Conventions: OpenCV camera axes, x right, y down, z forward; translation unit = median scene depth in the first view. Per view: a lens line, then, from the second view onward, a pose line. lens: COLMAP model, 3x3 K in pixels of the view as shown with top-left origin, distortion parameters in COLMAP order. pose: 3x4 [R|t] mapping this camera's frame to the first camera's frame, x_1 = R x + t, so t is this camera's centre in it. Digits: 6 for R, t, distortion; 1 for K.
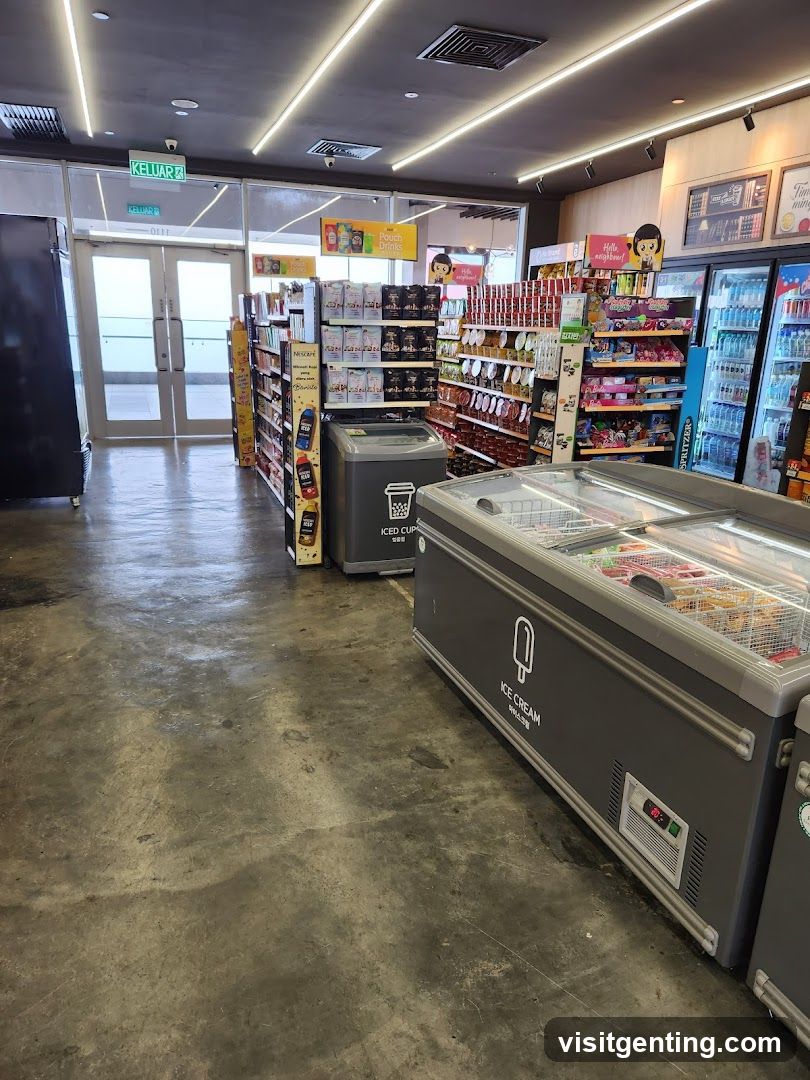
lens RADIAL K [[743.6, 0, 380.3], [0, 743.6, 529.5], [0, 0, 1]] dist [0.083949, -0.004692]
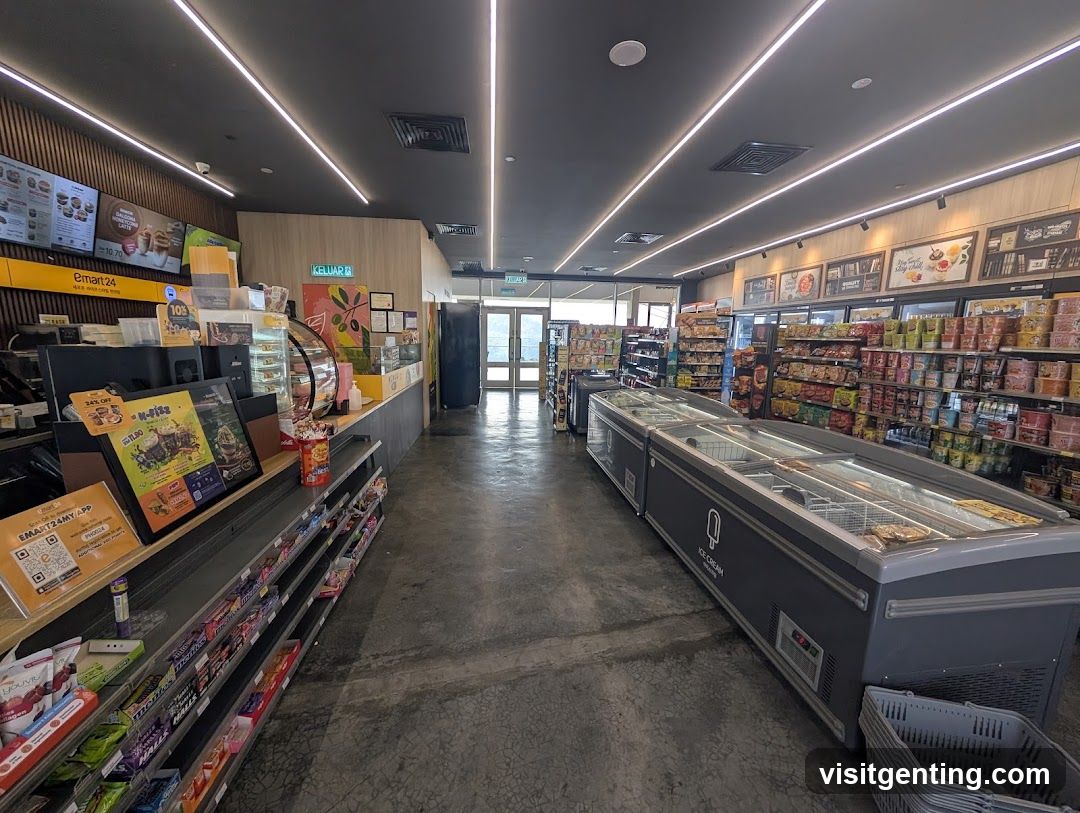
lens RADIAL K [[421.5, 0, 545.0], [0, 421.5, 403.9], [0, 0, 1]] dist [0.010360, 0.000468]
pose [[0.977051, 0.023694, -0.211684, 0.093822], [-0.049433, 0.991884, -0.117140, 0.071065], [0.207191, 0.124916, 0.970293, -0.233185]]
